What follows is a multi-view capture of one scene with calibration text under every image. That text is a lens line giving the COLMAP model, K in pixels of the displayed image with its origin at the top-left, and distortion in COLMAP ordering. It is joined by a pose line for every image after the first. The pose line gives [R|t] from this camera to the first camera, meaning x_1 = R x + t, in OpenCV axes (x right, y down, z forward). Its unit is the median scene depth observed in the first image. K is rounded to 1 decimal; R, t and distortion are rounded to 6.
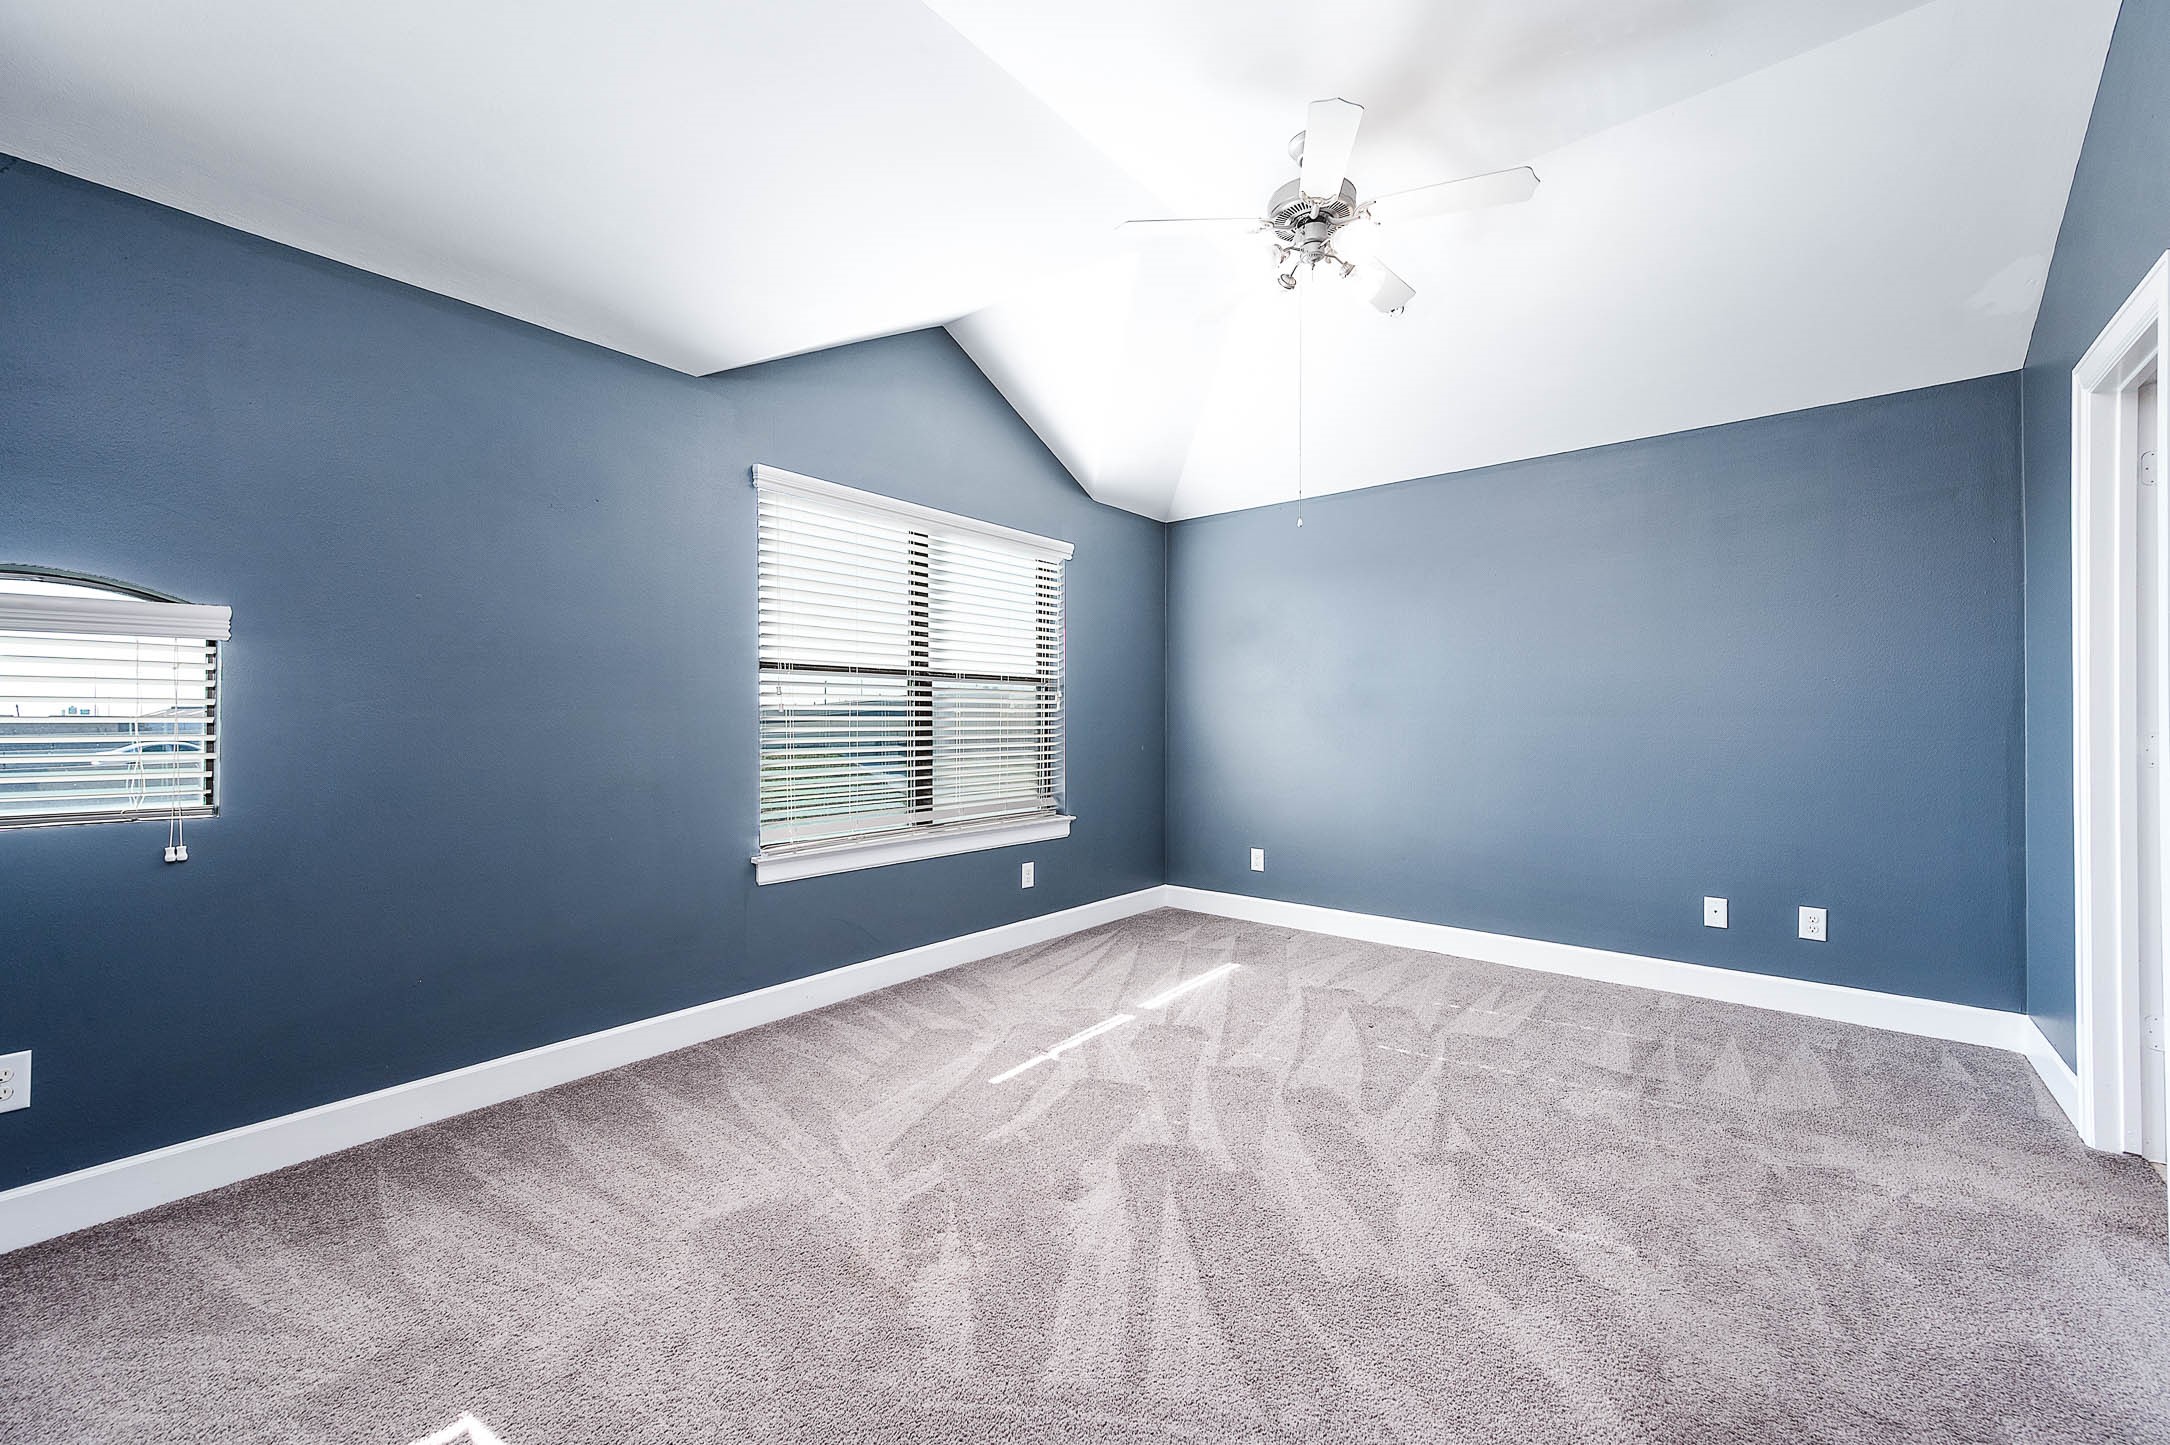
lens RADIAL K [[856.4, 0, 1083.8], [0, 856.4, 724.8], [0, 0, 1]] dist [0.010569, 0.000427]
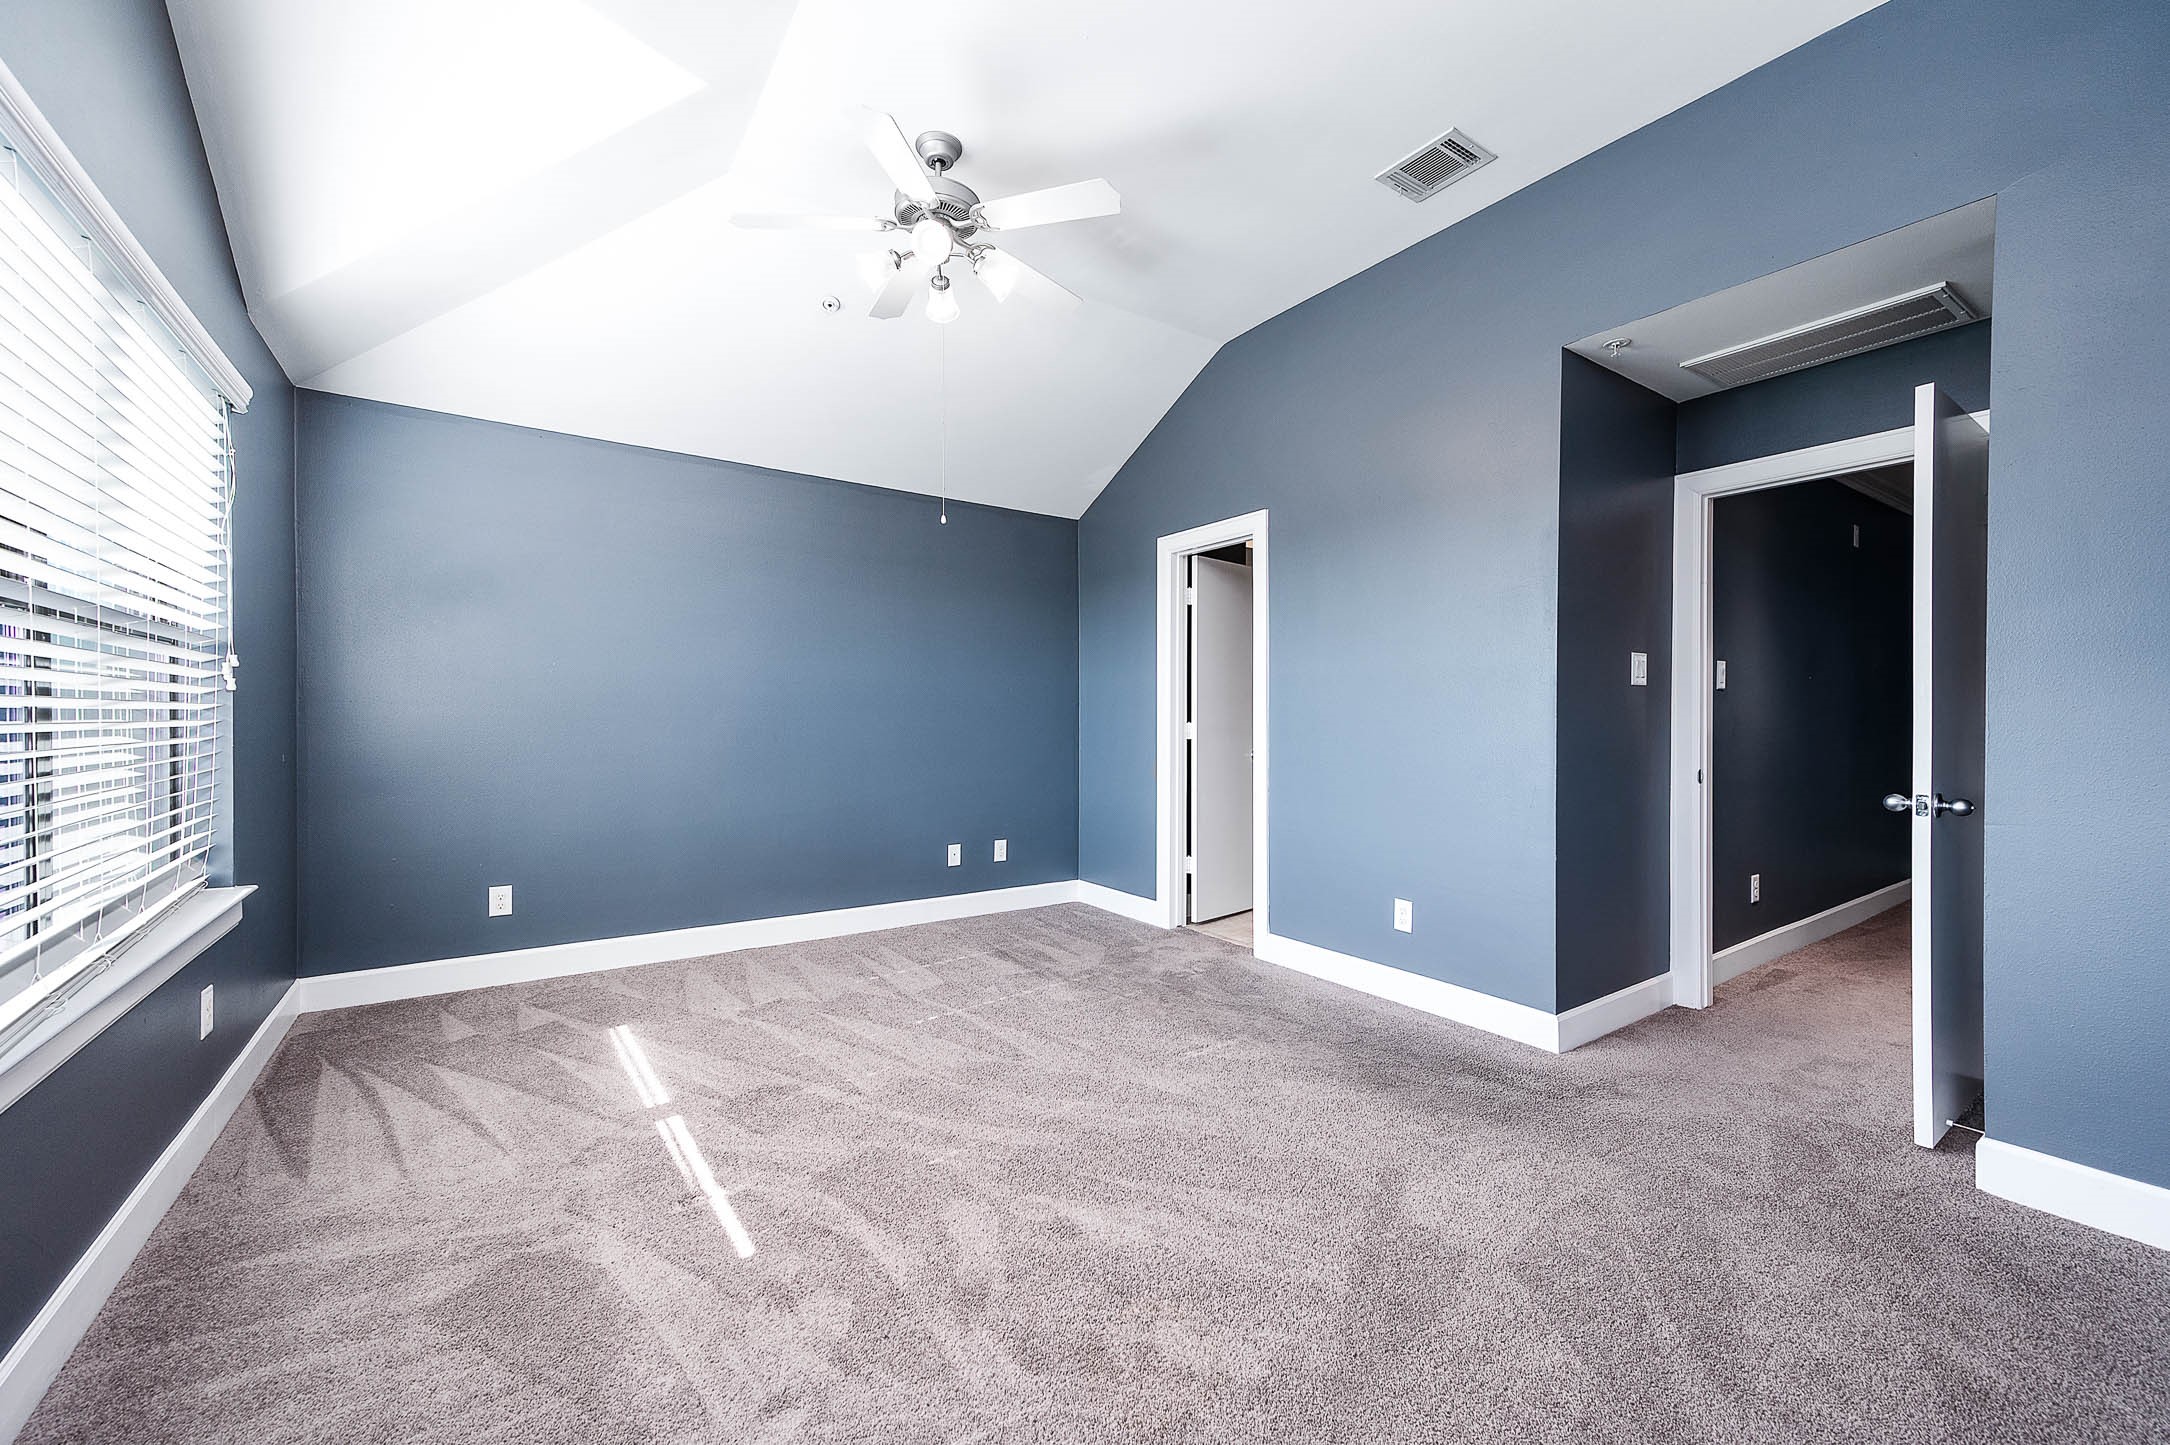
lens RADIAL K [[856.4, 0, 1083.8], [0, 856.4, 724.8], [0, 0, 1]] dist [0.010569, 0.000427]
pose [[0.263788, -0.006907, 0.964556, -0.571782], [-0.000244, 0.999974, 0.007228, -0.000387], [-0.964581, -0.002142, 0.263779, 0.478593]]
